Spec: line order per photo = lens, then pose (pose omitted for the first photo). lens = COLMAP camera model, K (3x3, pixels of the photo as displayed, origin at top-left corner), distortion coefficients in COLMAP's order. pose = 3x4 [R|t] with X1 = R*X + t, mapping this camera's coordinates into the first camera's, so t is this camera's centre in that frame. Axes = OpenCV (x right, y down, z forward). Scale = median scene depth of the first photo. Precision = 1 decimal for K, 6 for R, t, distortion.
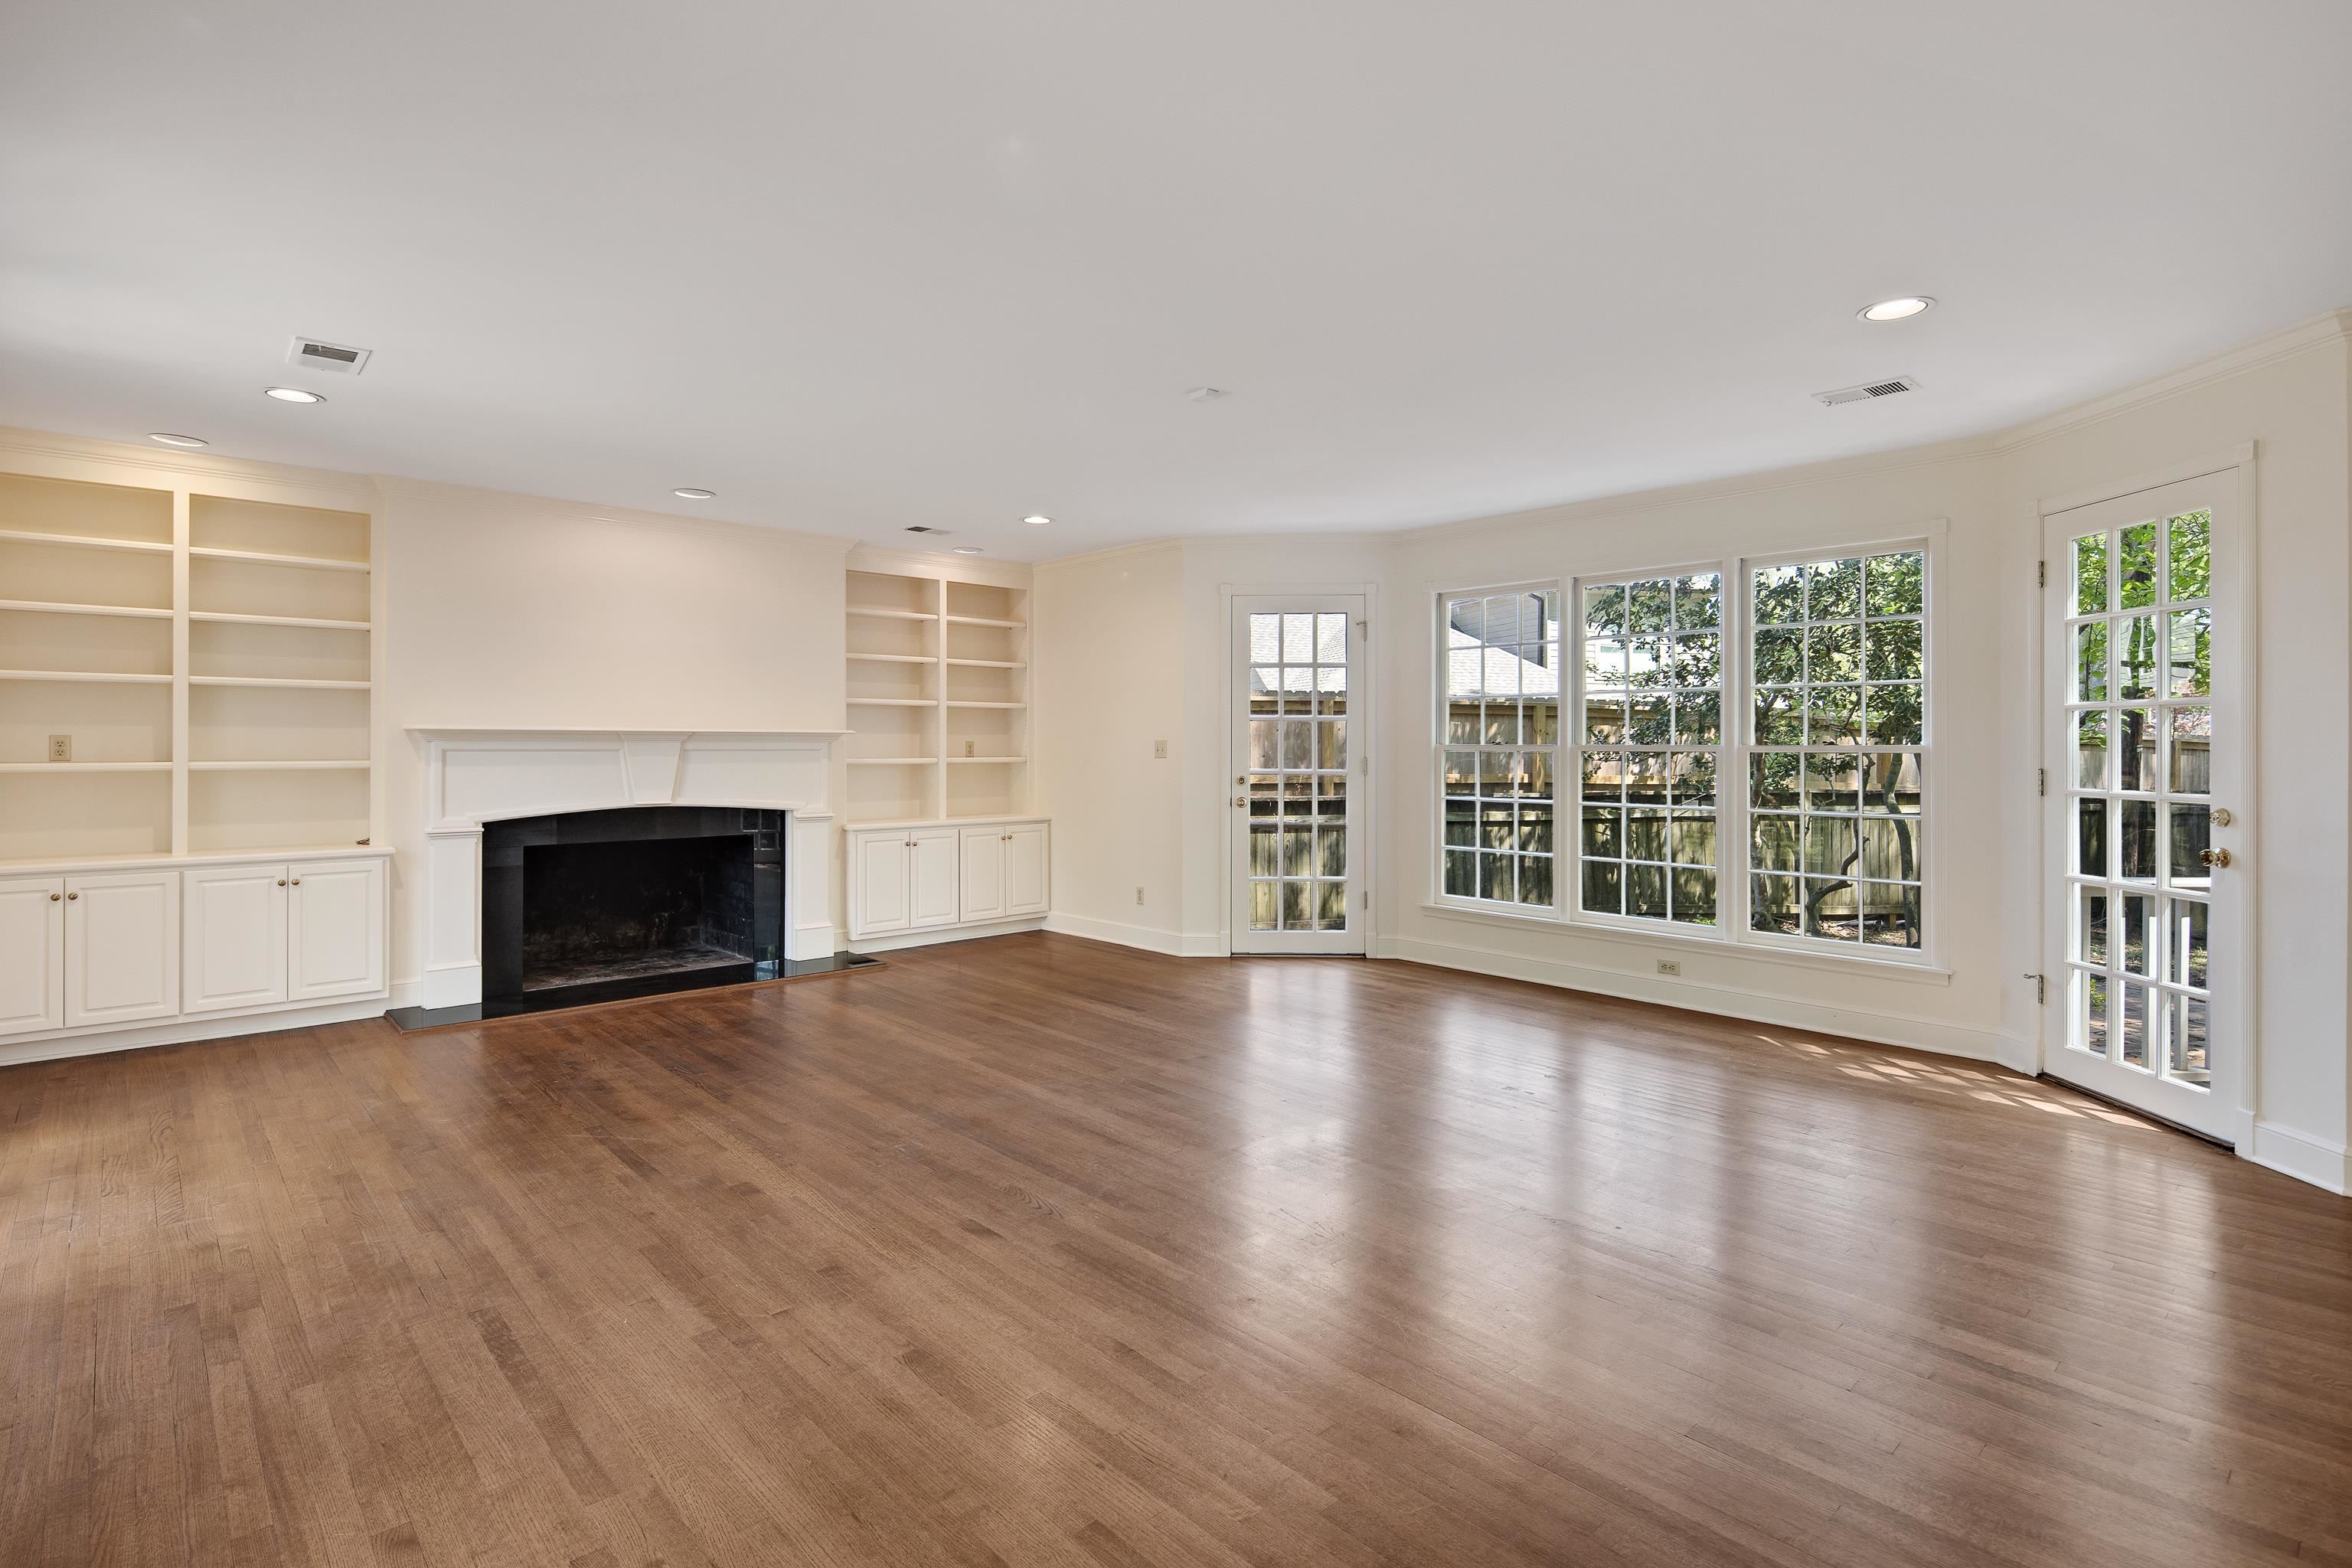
lens RADIAL K [[1141.0, 0, 1186.5], [0, 1141.0, 739.2], [0, 0, 1]] dist [0.002101, -0.003172]
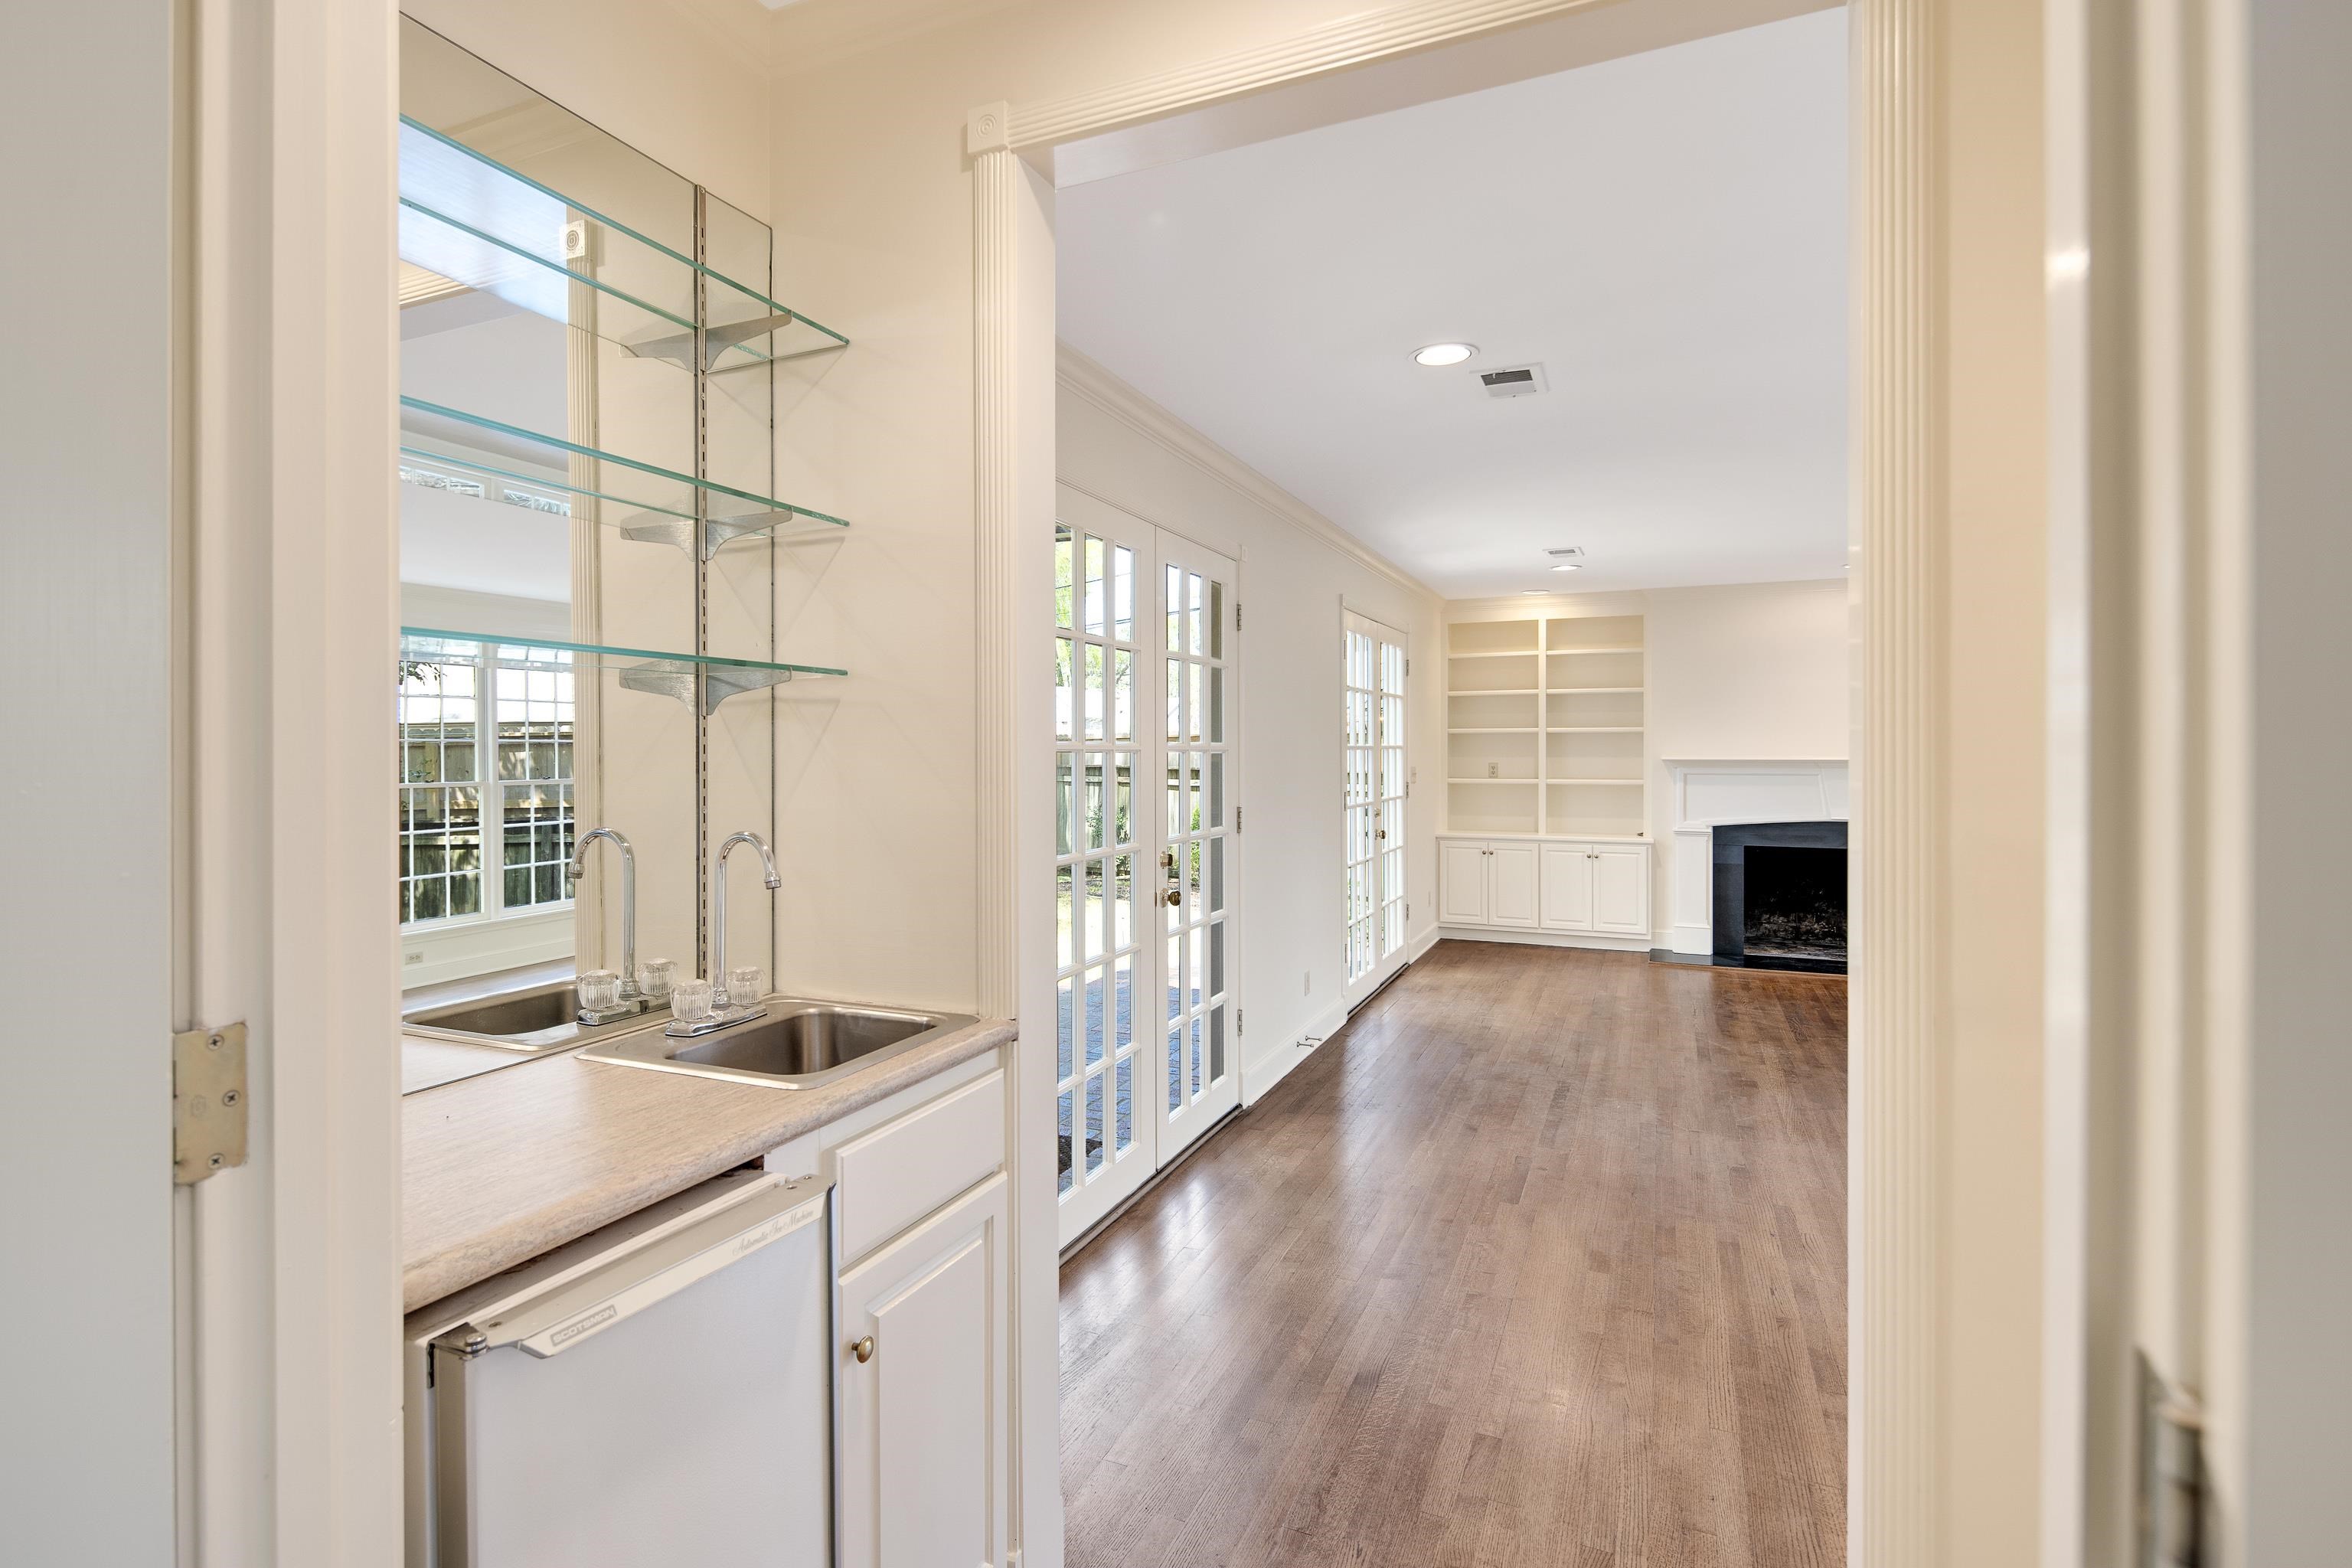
lens RADIAL K [[1141.0, 0, 1178.8], [0, 1141.0, 759.6], [0, 0, 1]] dist [0.002101, -0.003172]
pose [[0.411761, 0.006145, -0.911271, 0.436850], [0.007255, 0.999923, 0.010021, -0.030499], [0.911263, -0.010737, 0.411685, -0.186049]]
